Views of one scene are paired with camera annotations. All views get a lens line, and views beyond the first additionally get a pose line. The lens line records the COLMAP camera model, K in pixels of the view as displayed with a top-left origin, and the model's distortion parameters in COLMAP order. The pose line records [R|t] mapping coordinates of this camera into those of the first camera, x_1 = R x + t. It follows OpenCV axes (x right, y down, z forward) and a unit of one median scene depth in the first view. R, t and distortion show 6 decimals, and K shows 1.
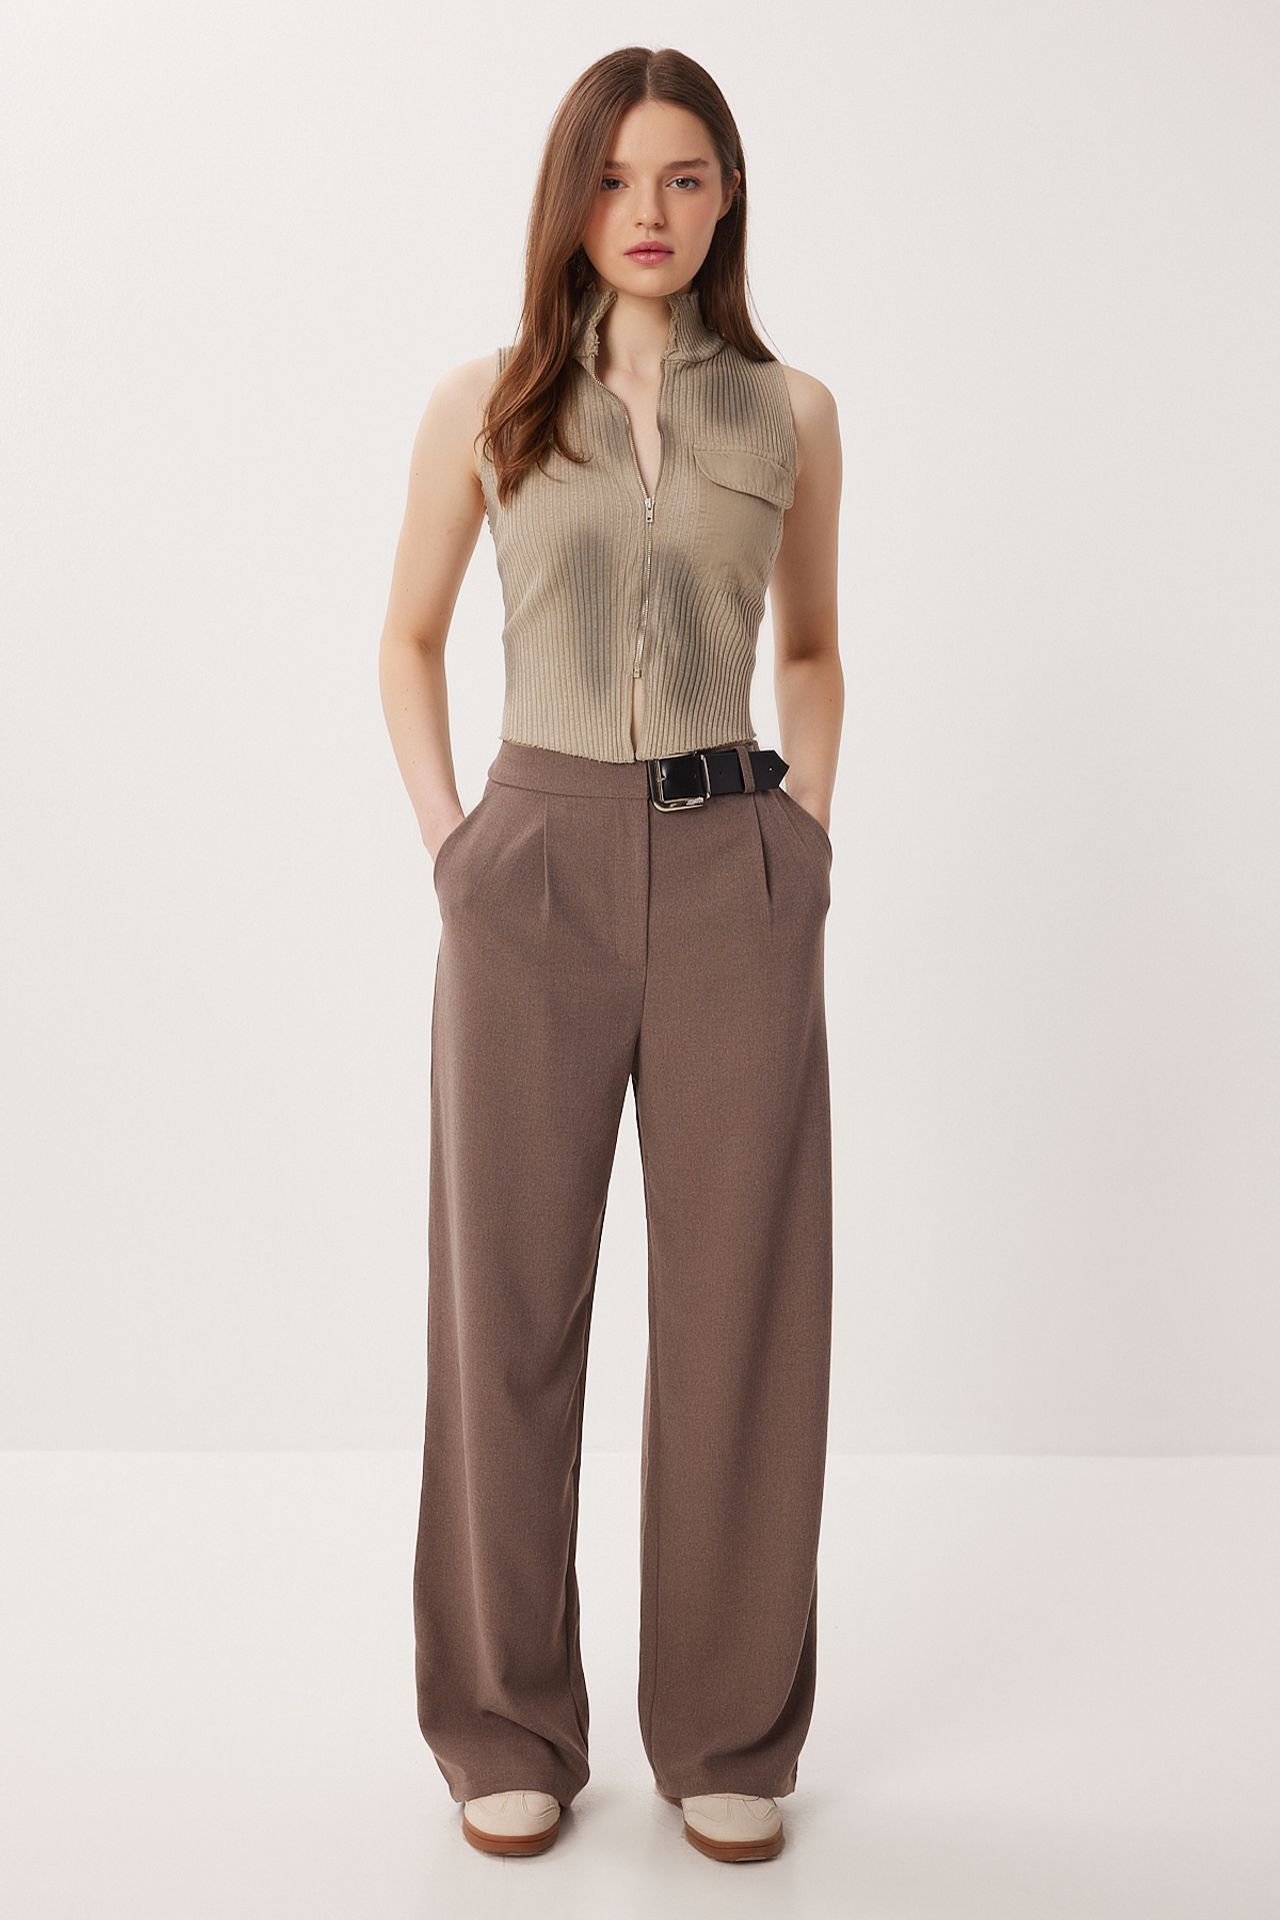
lens RADIAL K [[2742.7, 0, 640.3], [0, 2742.7, 941.9], [0, 0, 1]] dist [-0.360246, 0.000000]
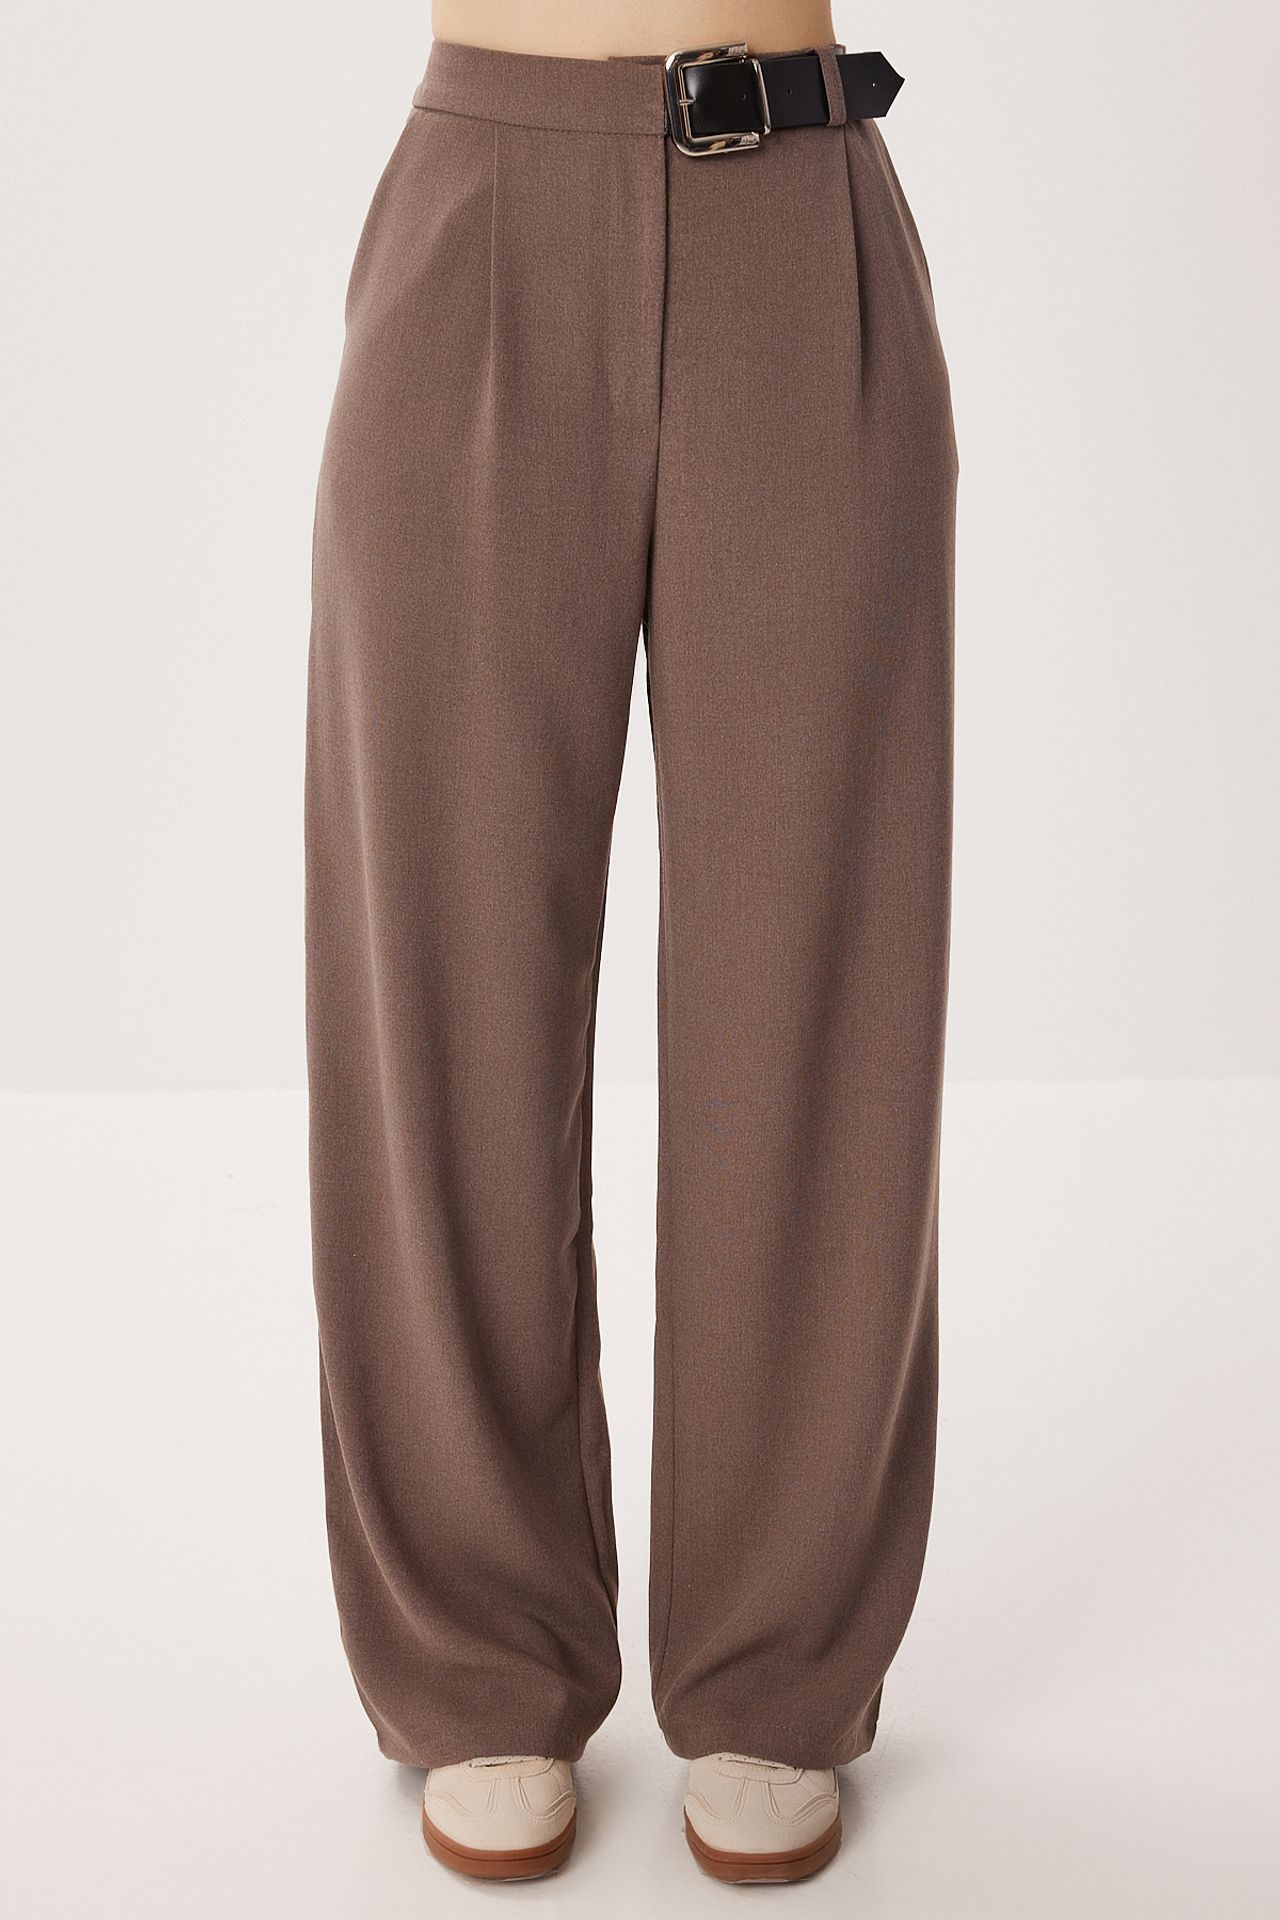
lens RADIAL K [[3683.1, 0, 651.1], [0, 3683.1, 954.8], [0, 0, 1]] dist [-0.004176, 0.000000]
pose [[0.999904, -0.010674, -0.008833, 0.005331], [0.011908, 0.987974, 0.154158, -0.000008], [0.007081, -0.154248, 0.988007, 0.203725]]
